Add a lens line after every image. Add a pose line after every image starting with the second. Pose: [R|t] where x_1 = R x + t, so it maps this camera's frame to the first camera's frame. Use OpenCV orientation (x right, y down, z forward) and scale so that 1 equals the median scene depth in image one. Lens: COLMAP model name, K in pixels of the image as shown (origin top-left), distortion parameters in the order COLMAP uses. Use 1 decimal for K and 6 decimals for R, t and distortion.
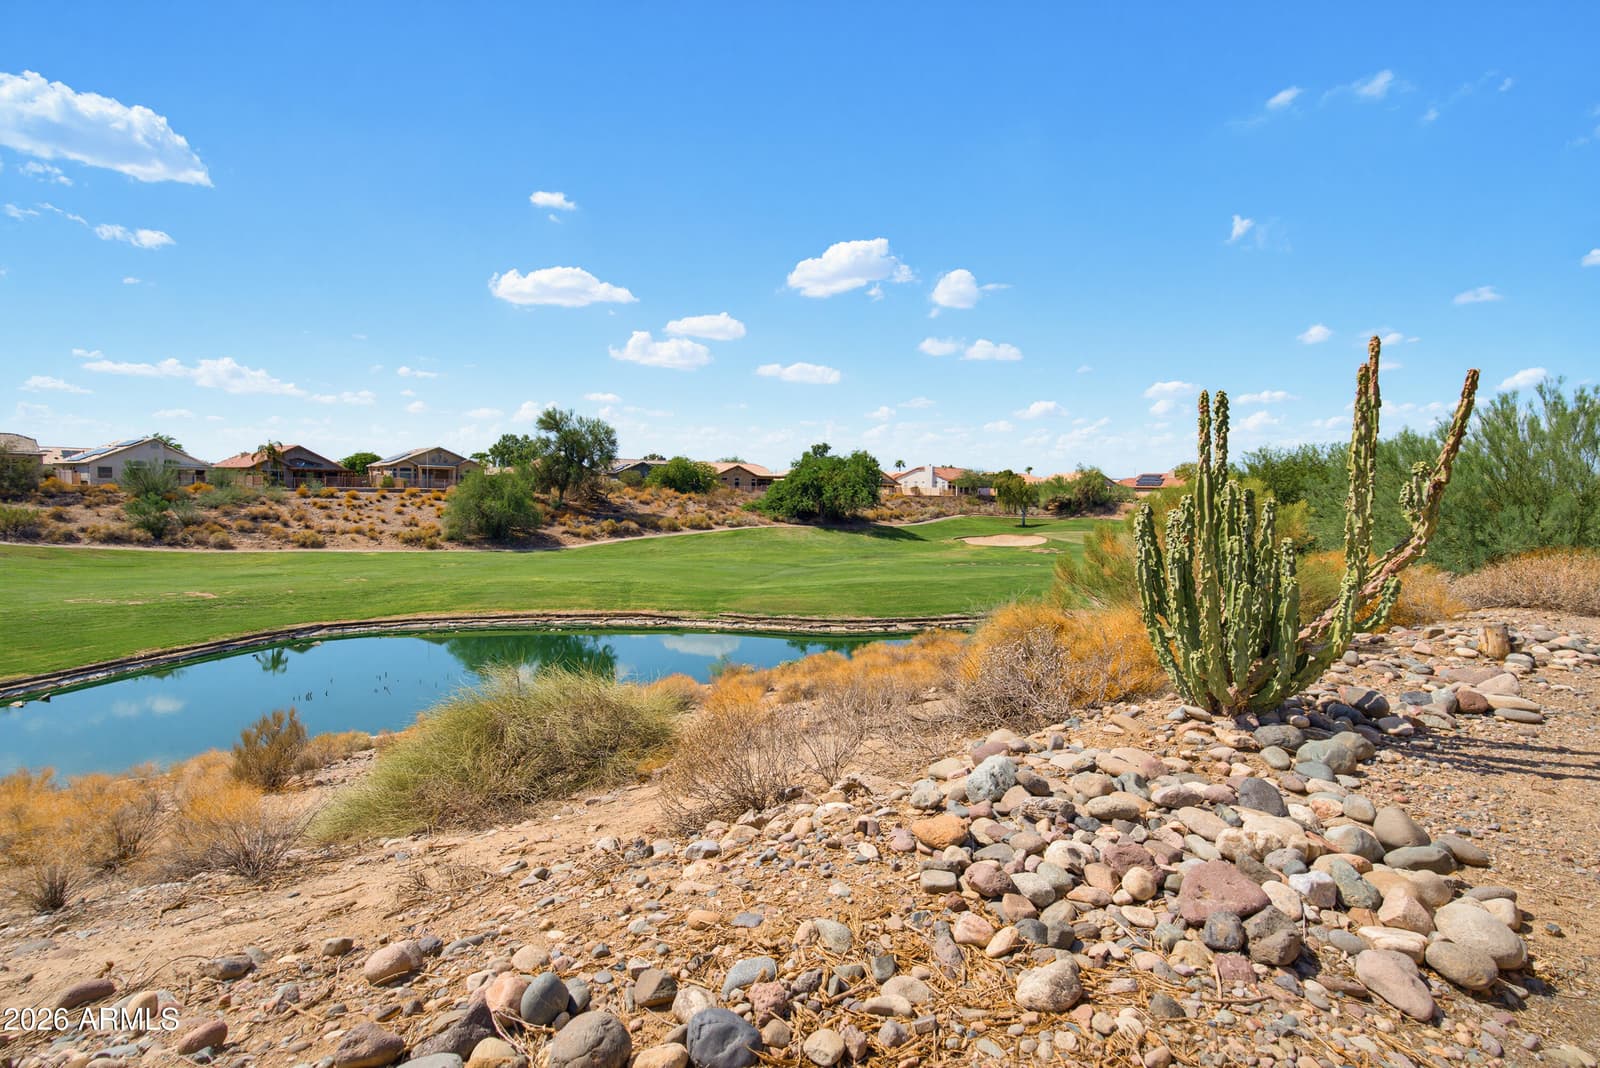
lens RADIAL K [[817.1, 0, 789.0], [0, 817.1, 536.9], [0, 0, 1]] dist [0.033668, -0.004347]
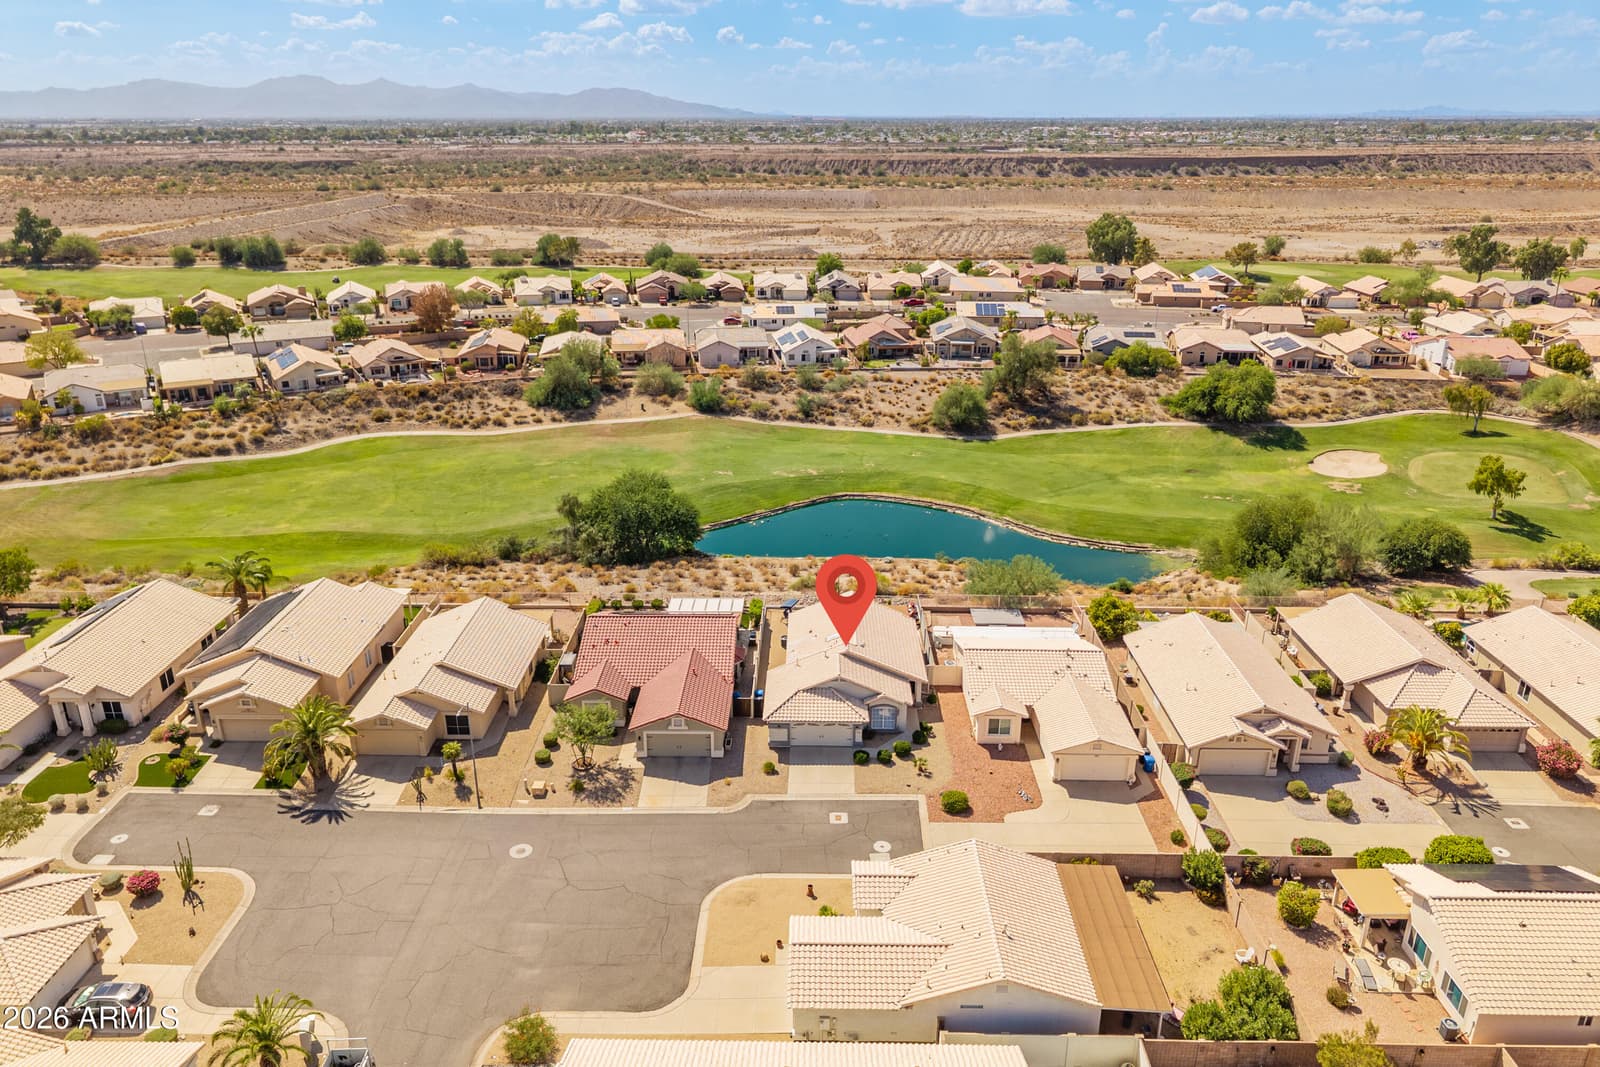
lens RADIAL K [[1060.1, 0, 798.7], [0, 1060.1, 518.6], [0, 0, 1]] dist [0.022877, -0.025481]
pose [[0.764184, 0.207457, -0.610725, 0.744374], [-0.024395, 0.955481, 0.294043, -0.437895], [0.644537, -0.209805, 0.735224, -0.843822]]
